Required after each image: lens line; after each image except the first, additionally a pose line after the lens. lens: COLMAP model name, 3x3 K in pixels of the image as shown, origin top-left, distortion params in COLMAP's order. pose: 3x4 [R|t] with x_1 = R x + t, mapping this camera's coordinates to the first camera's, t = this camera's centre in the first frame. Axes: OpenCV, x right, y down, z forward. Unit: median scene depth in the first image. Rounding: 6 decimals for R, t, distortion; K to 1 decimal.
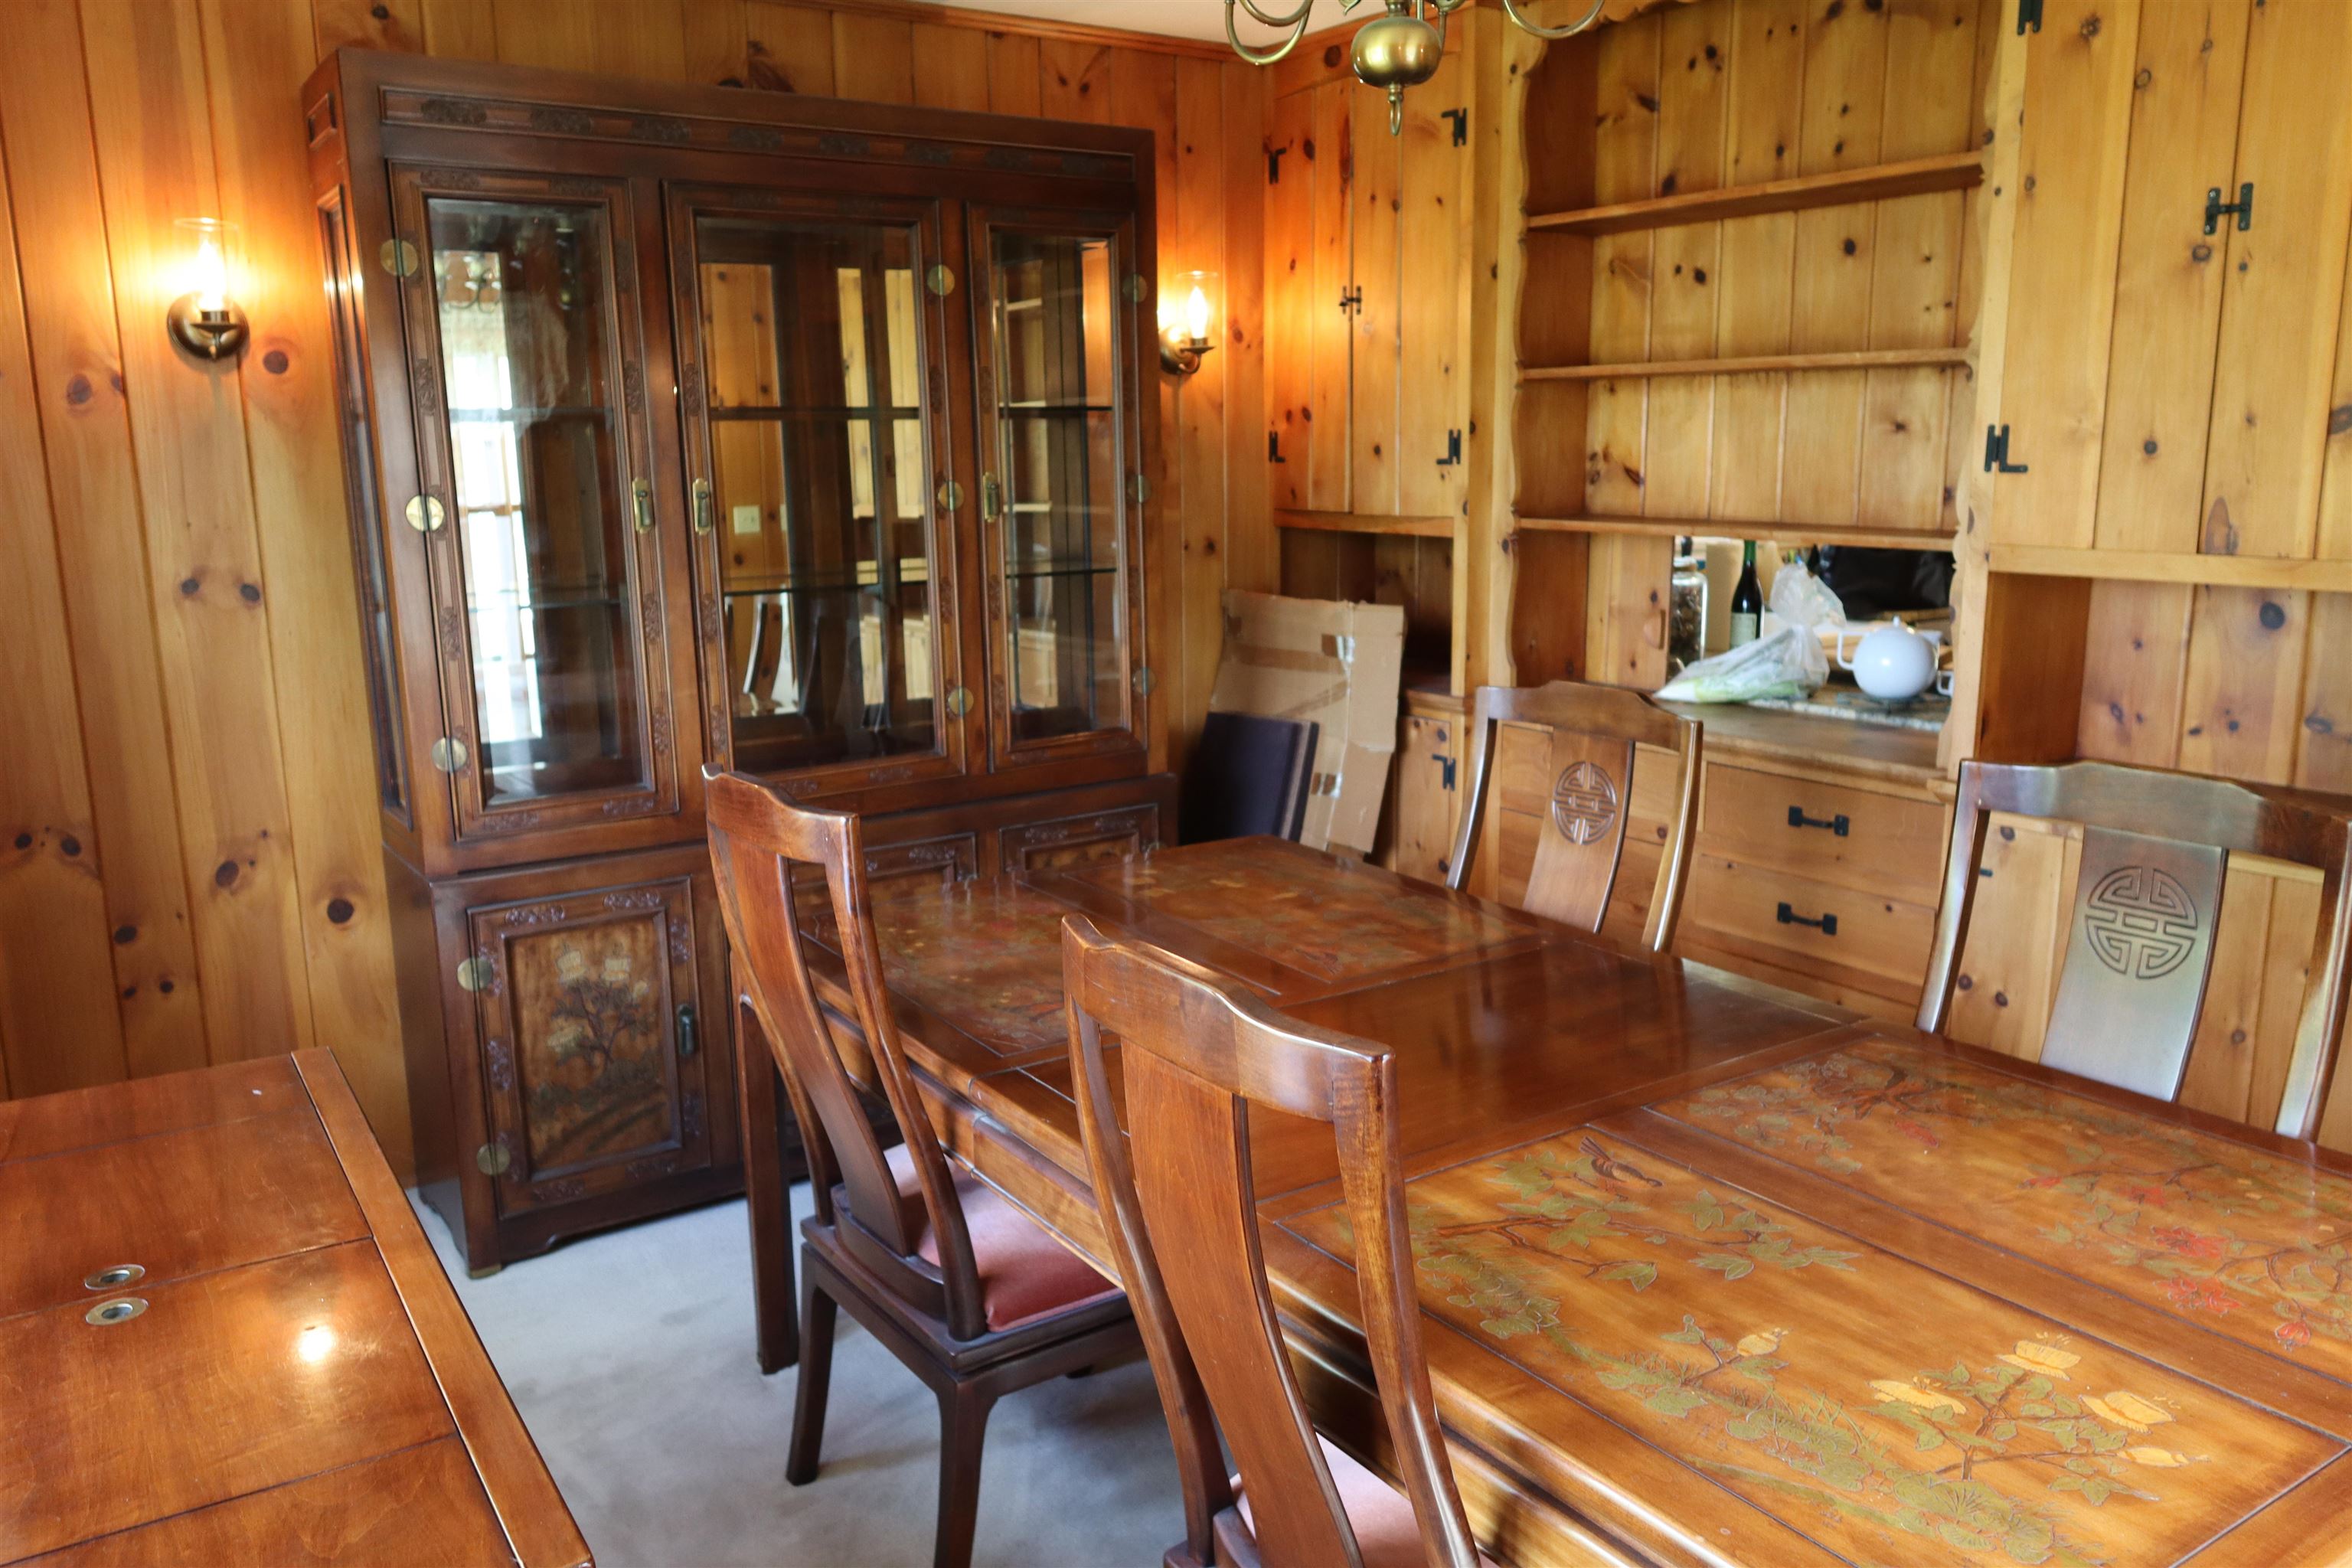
lens RADIAL K [[1755.3, 0, 1176.0], [0, 1755.3, 784.0], [0, 0, 1]] dist [0.000184, -0.002119]
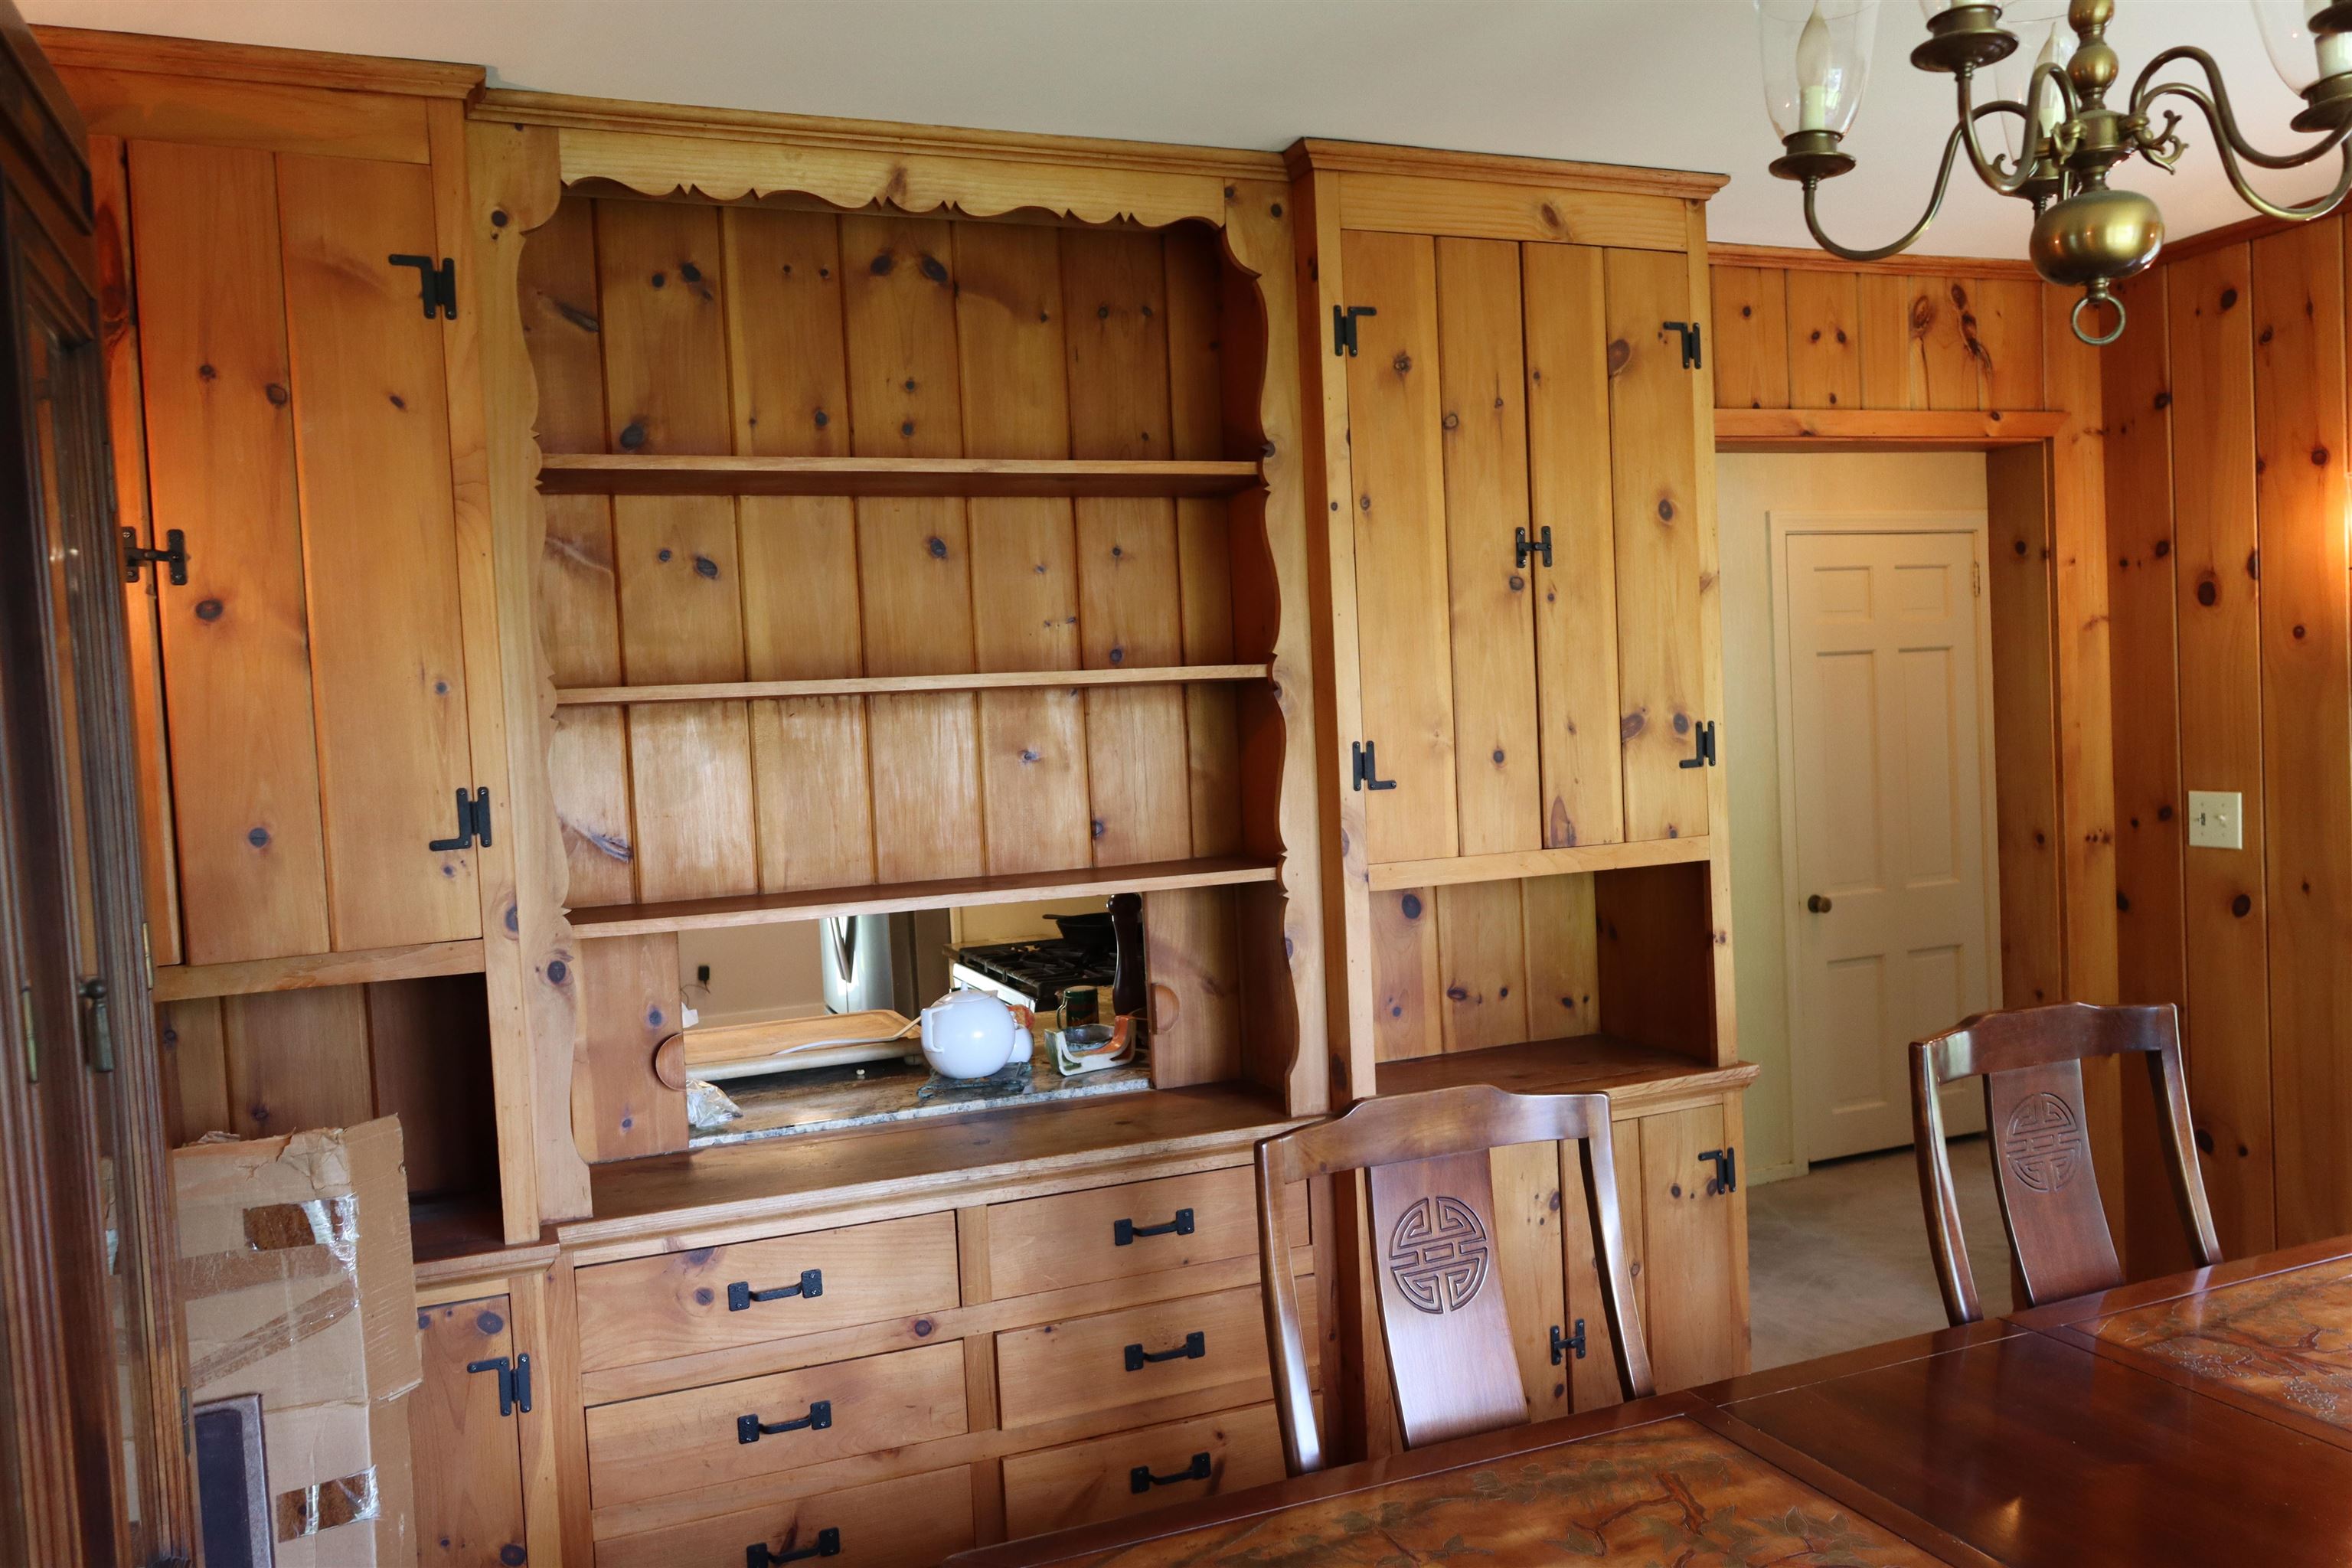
lens RADIAL K [[1755.3, 0, 1176.0], [0, 1755.3, 784.0], [0, 0, 1]] dist [0.000184, -0.002119]
pose [[0.201975, -0.036532, 0.978709, -0.438544], [0.234882, 0.971947, -0.012193, -0.172992], [-0.950808, 0.232344, 0.204890, 0.805715]]
